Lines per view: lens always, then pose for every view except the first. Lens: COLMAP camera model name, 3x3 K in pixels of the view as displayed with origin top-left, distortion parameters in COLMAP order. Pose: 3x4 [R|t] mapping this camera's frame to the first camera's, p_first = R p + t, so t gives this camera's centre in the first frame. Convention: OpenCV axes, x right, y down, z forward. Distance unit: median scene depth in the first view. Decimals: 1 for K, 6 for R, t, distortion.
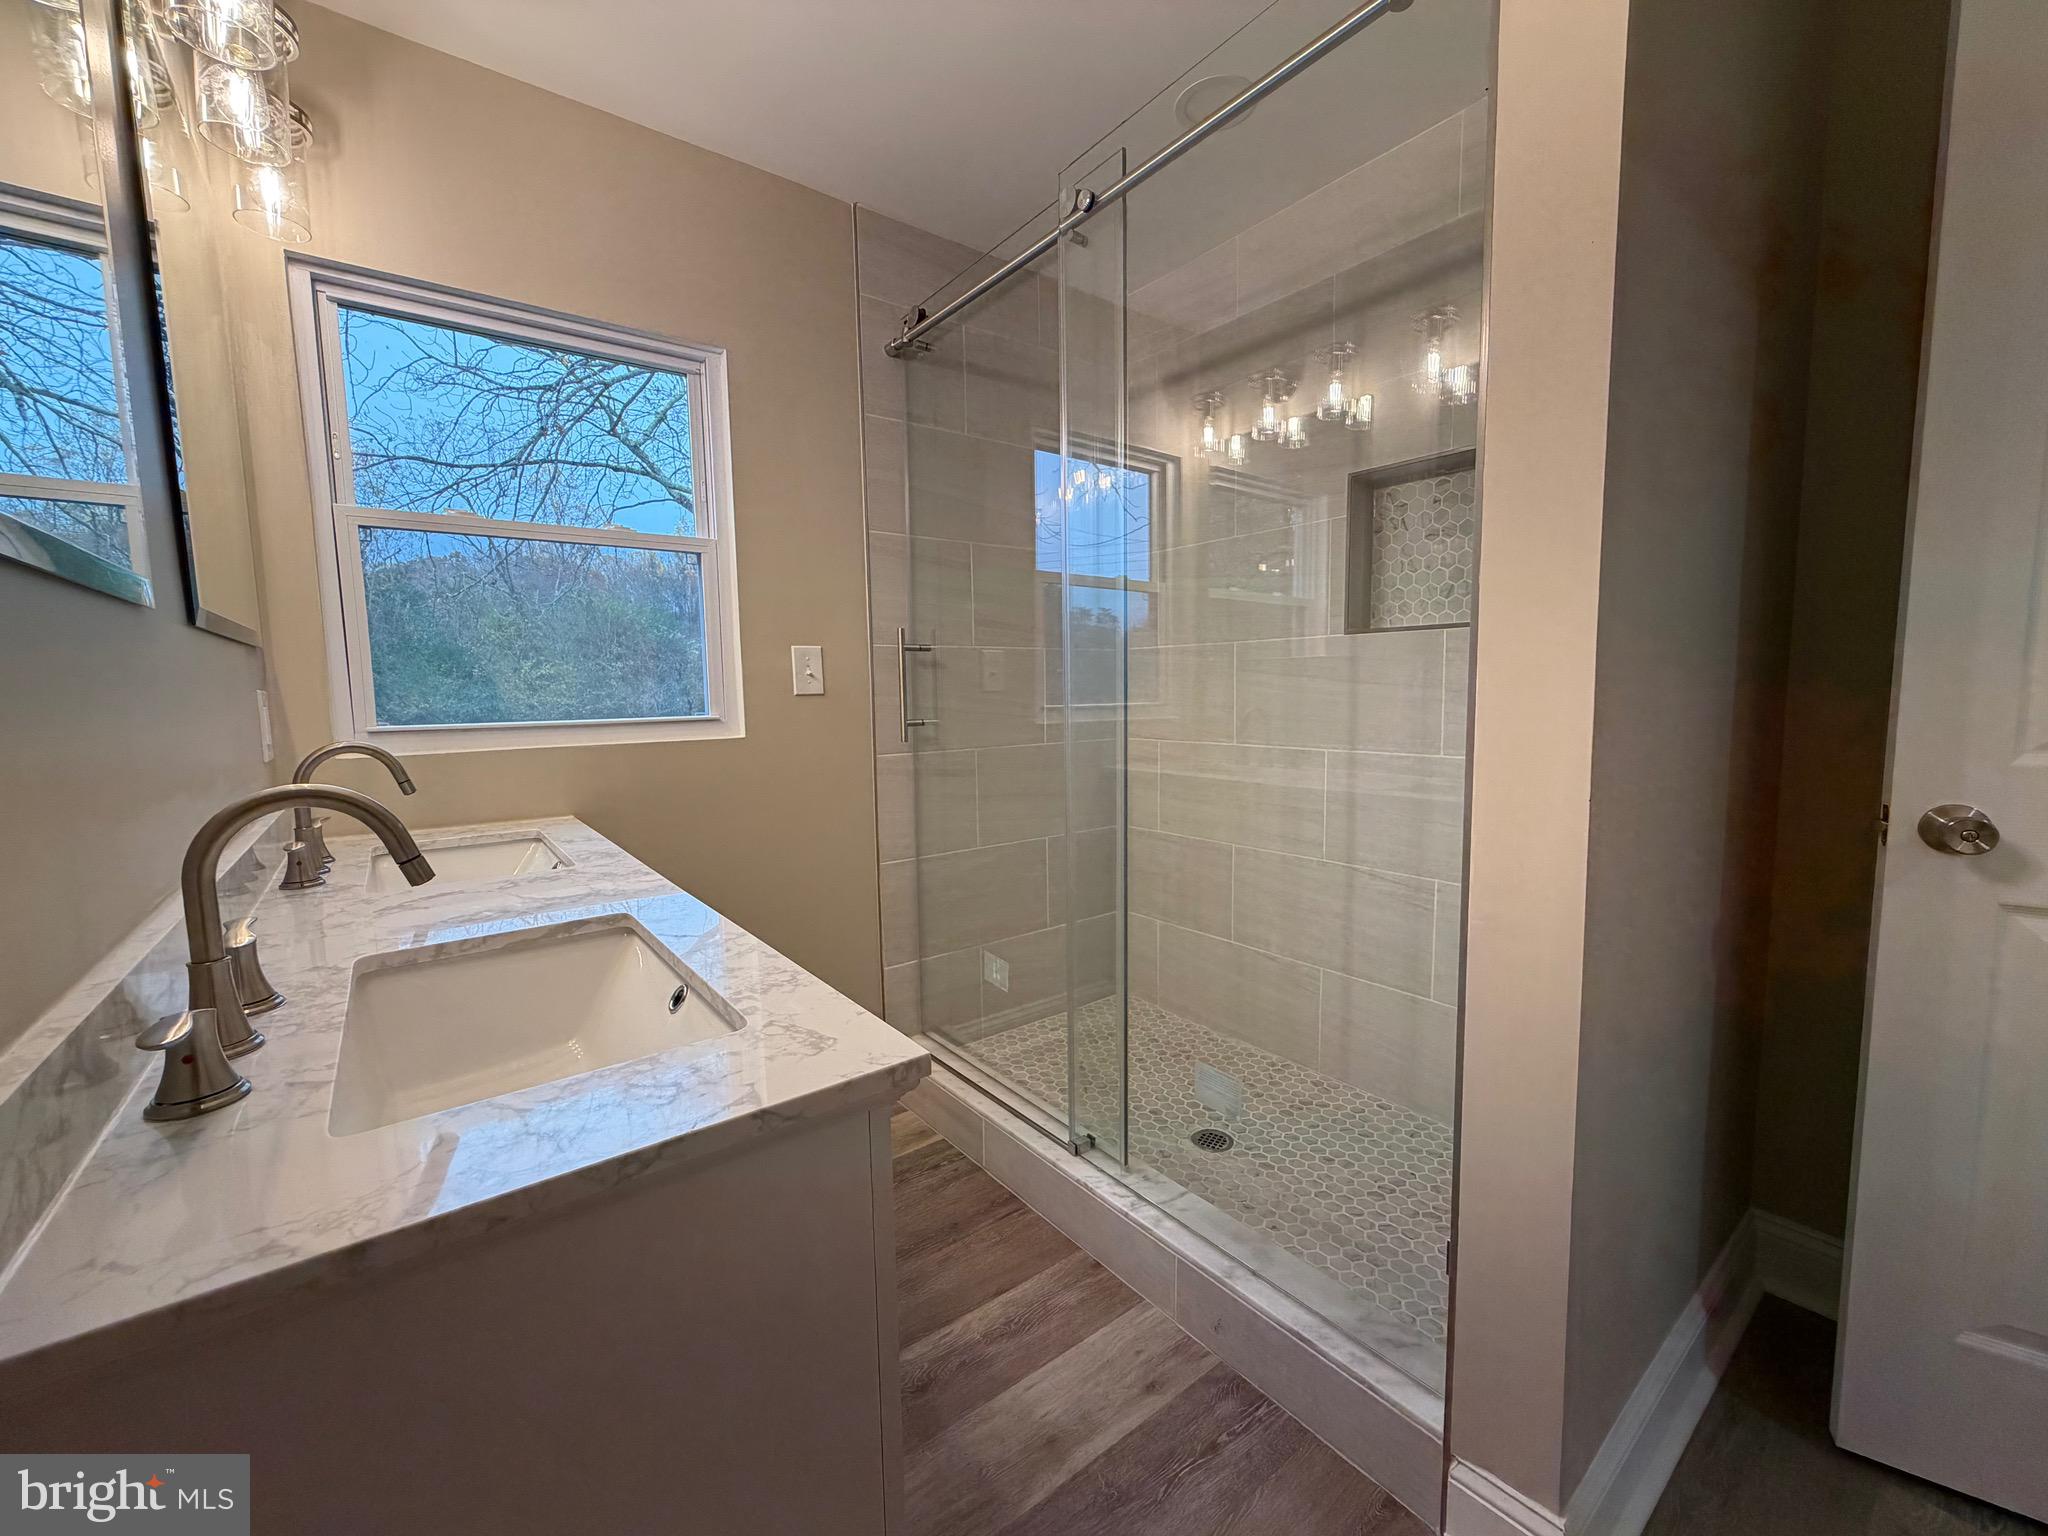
lens RADIAL K [[815.6, 0, 1019.7], [0, 815.6, 769.3], [0, 0, 1]] dist [-0.001012, 0.000146]
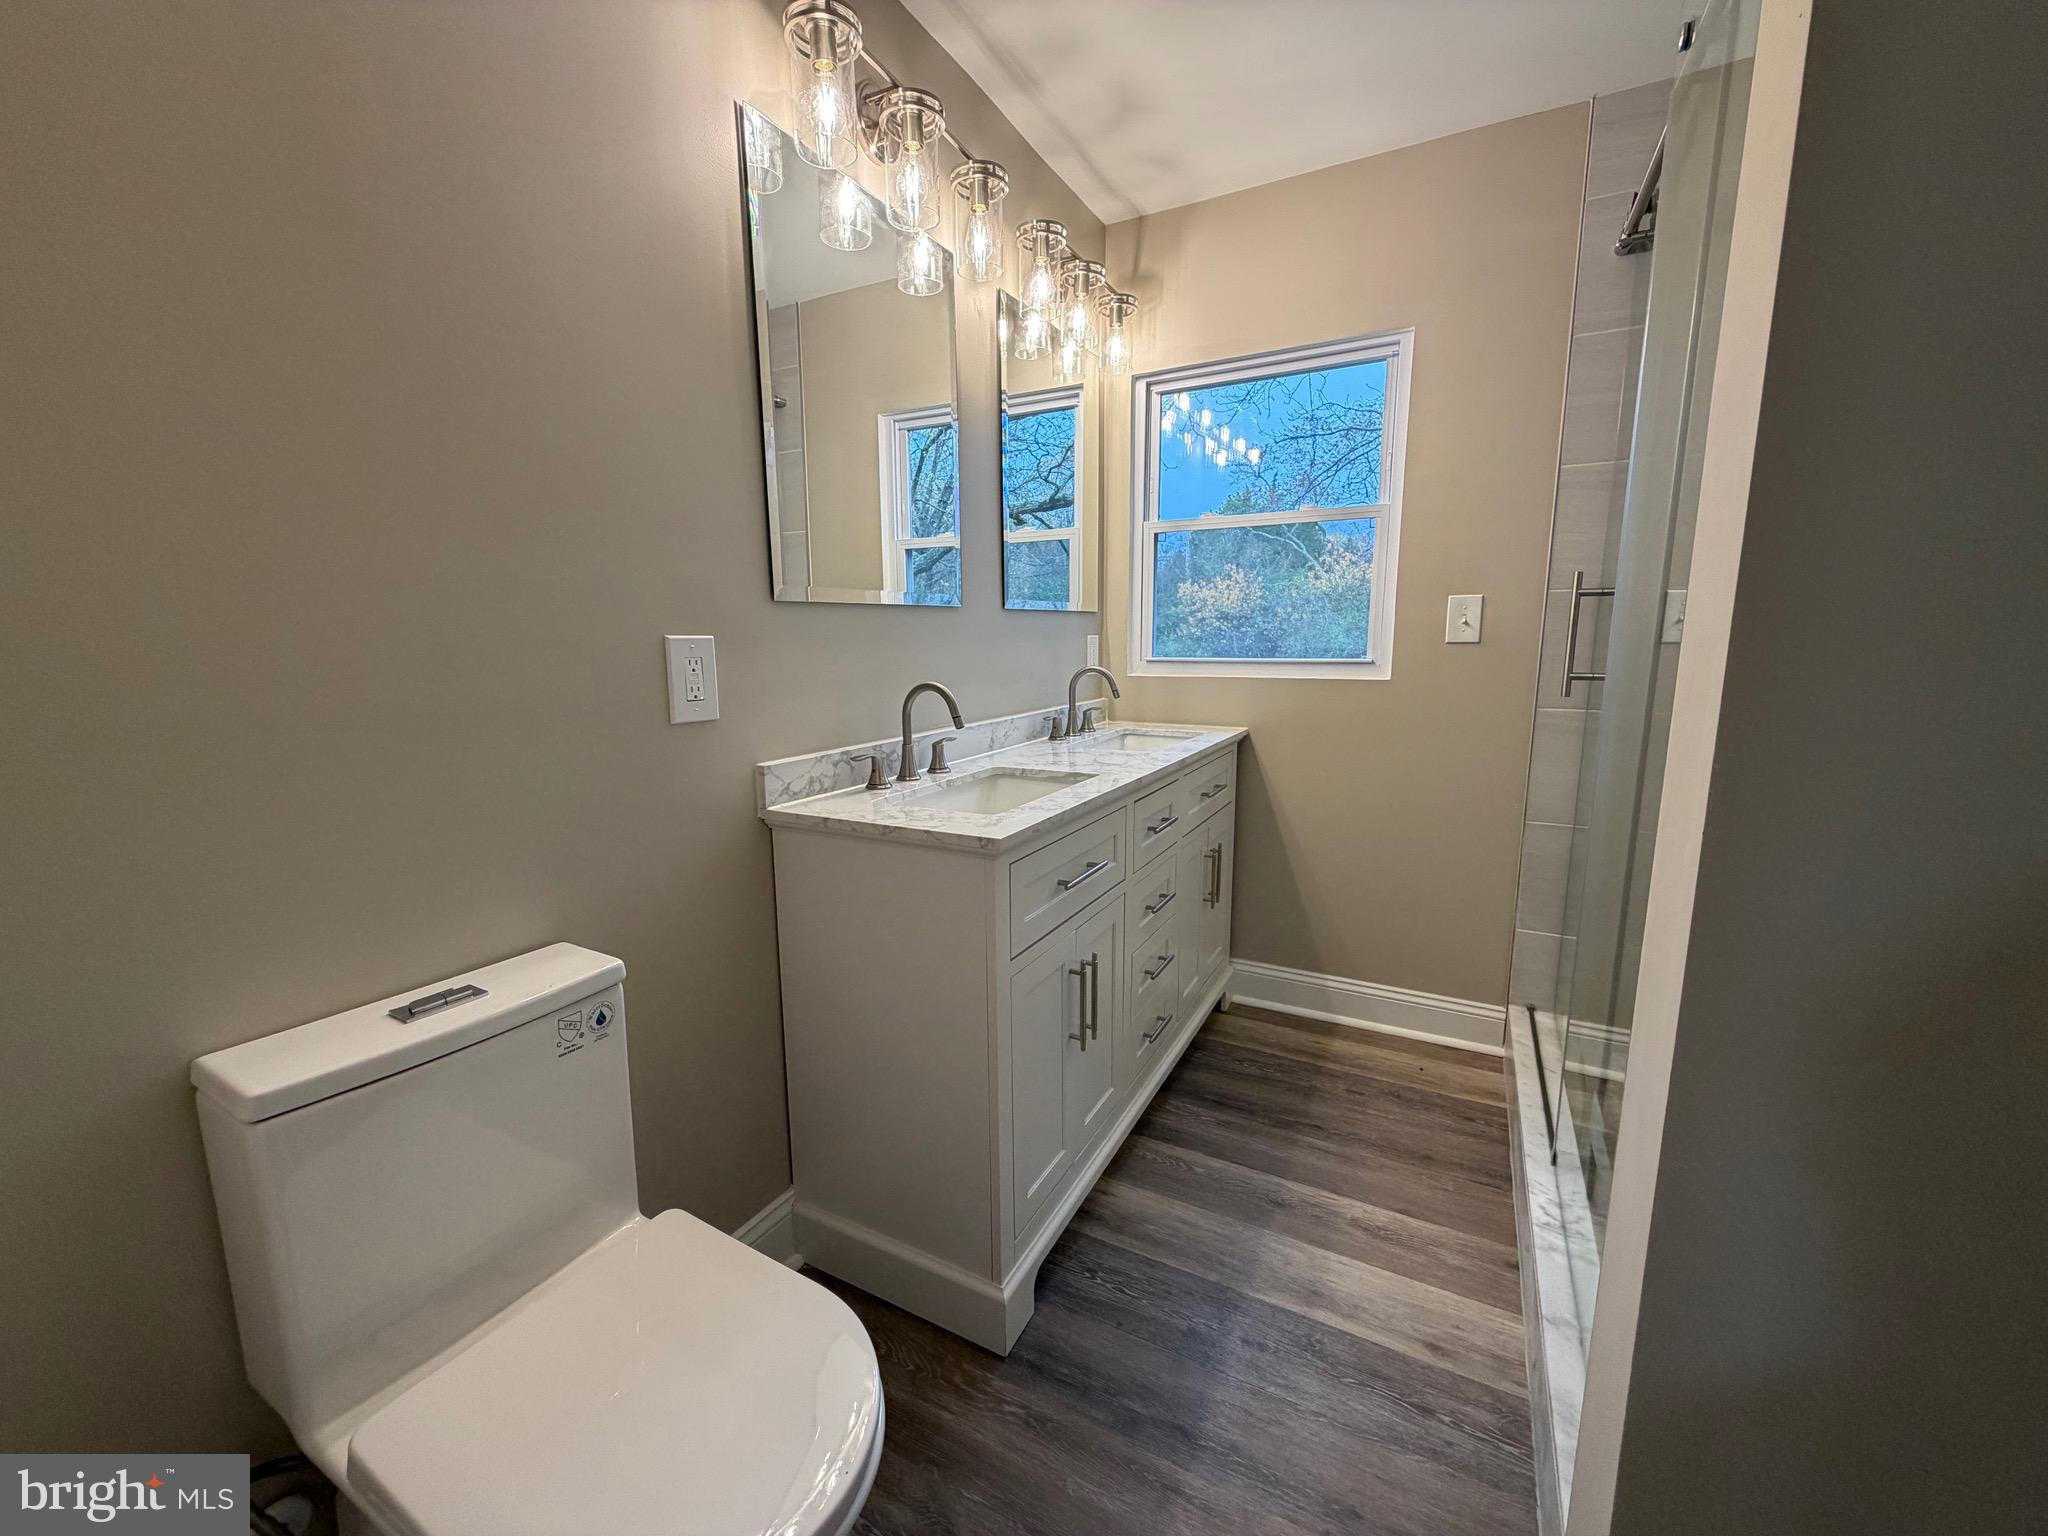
lens RADIAL K [[815.6, 0, 1013.5], [0, 815.6, 769.7], [0, 0, 1]] dist [-0.001012, 0.000146]
pose [[0.406208, 0.164122, -0.898921, 0.643312], [-0.087319, 0.986208, 0.140601, -0.038703], [0.909599, 0.021380, 0.414937, 0.079557]]
